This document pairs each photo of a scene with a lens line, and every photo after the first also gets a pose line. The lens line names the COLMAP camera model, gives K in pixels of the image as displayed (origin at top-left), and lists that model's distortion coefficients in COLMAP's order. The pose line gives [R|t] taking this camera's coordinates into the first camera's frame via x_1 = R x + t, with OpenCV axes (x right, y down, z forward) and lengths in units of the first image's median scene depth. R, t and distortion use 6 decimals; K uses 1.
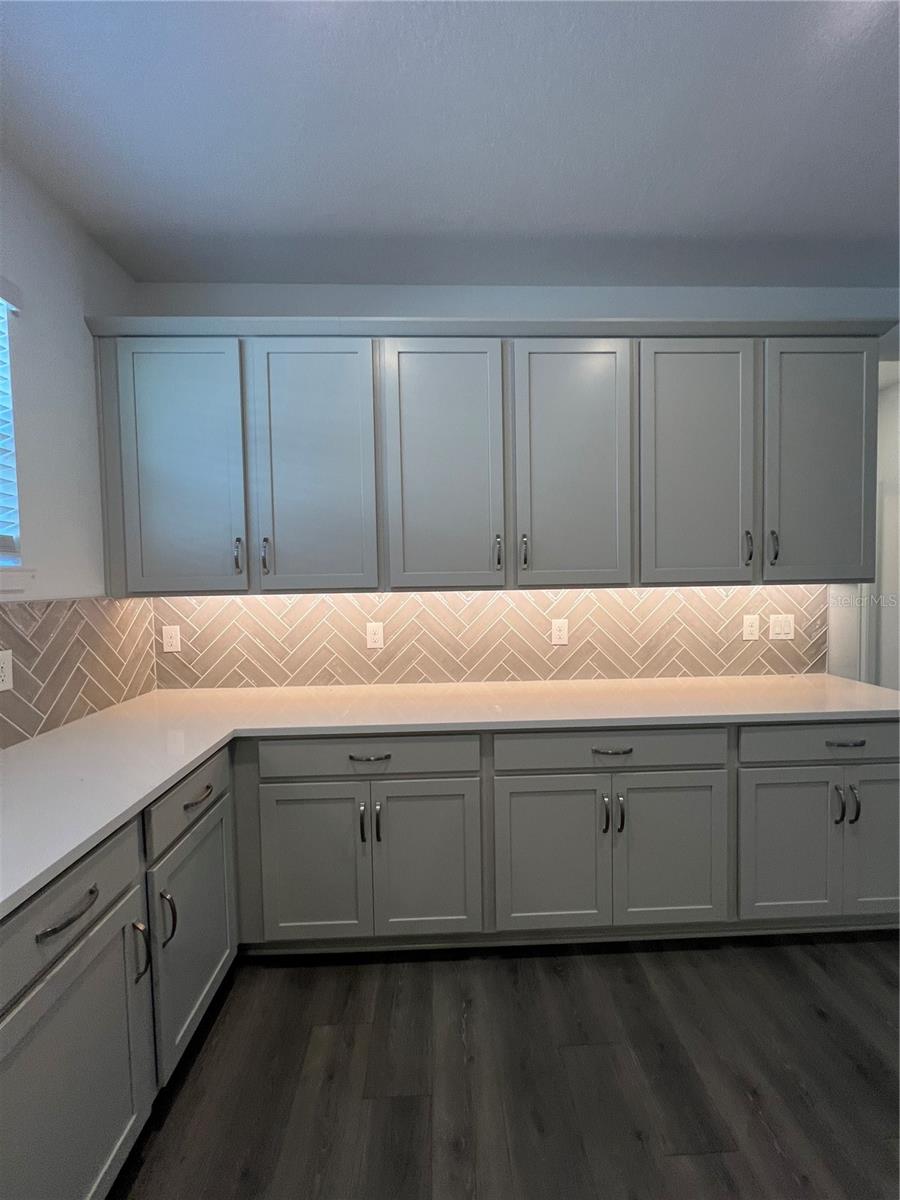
lens RADIAL K [[478.9, 0, 455.3], [0, 478.9, 600.8], [0, 0, 1]] dist [-0.001992, 0.000055]
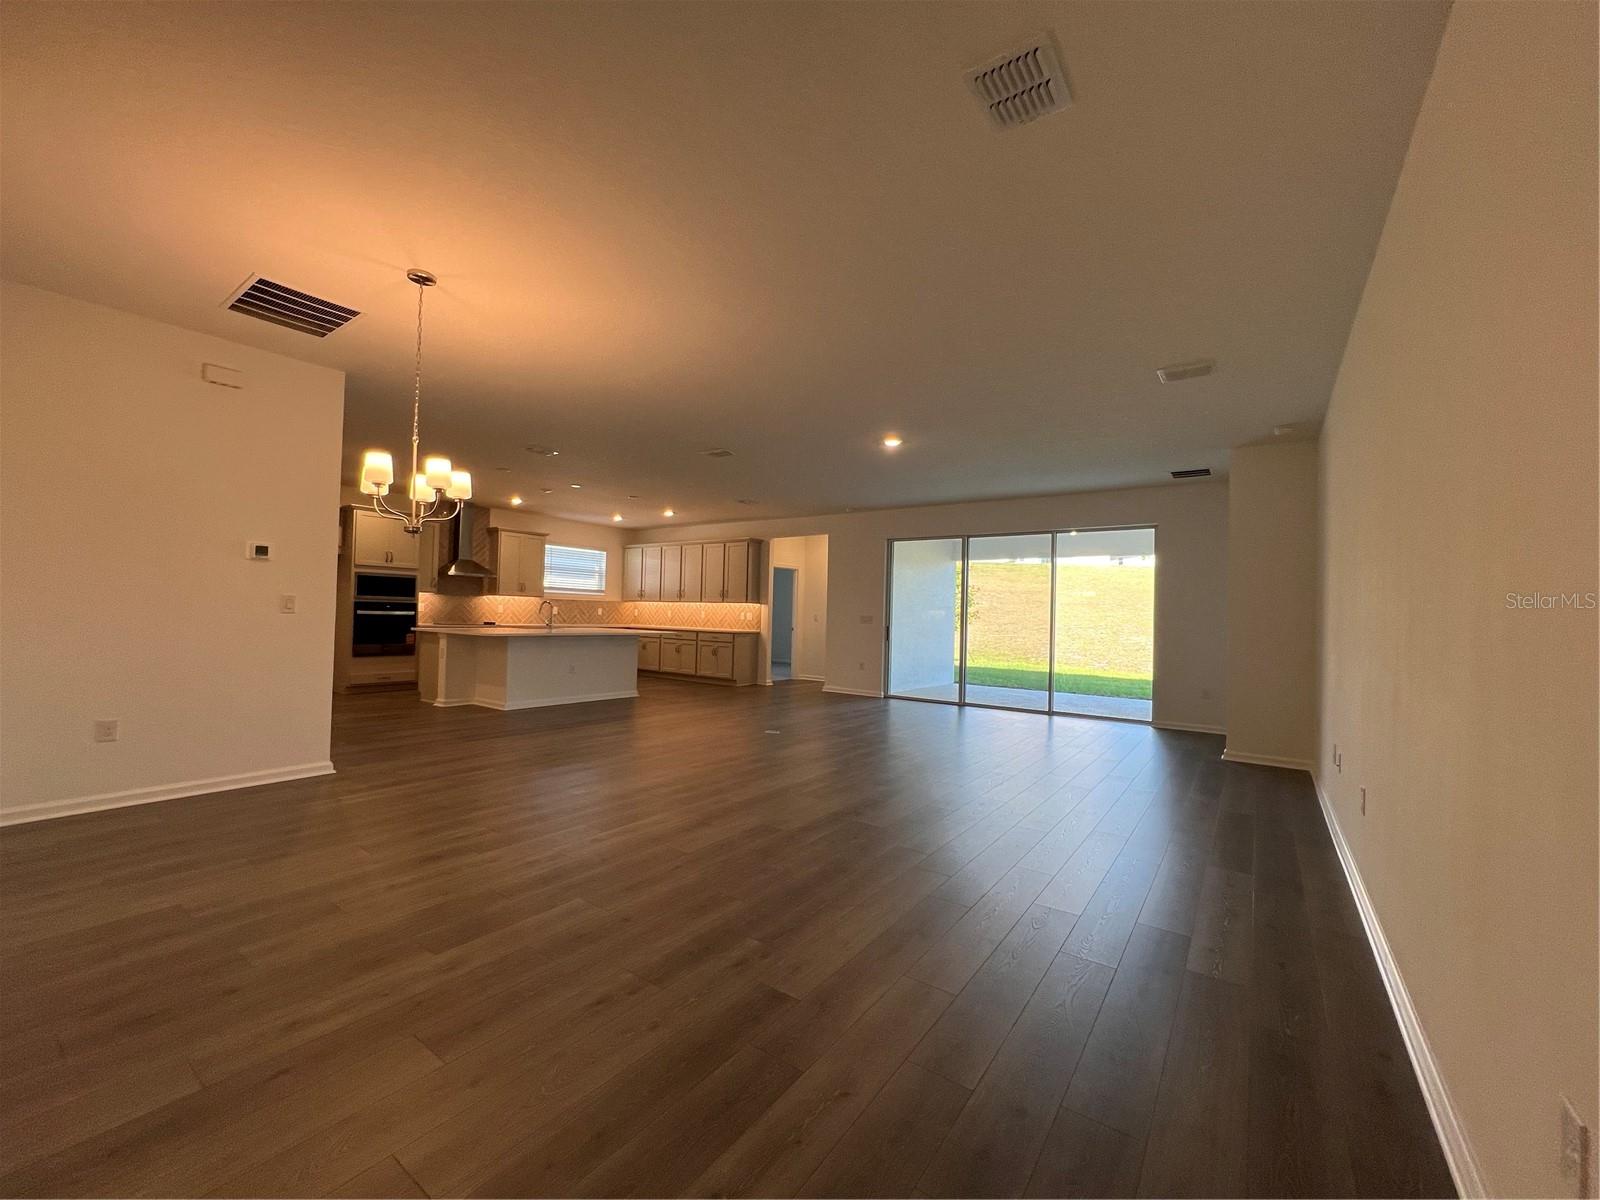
lens RADIAL K [[638.6, 0, 800.0], [0, 638.6, 605.7], [0, 0, 1]] dist [-0.001992, 0.000055]
pose [[0.786009, 0.029693, -0.617501, 4.212400], [-0.065937, 0.997175, -0.035980, 0.132857], [0.614688, 0.068997, 0.785747, -2.659079]]
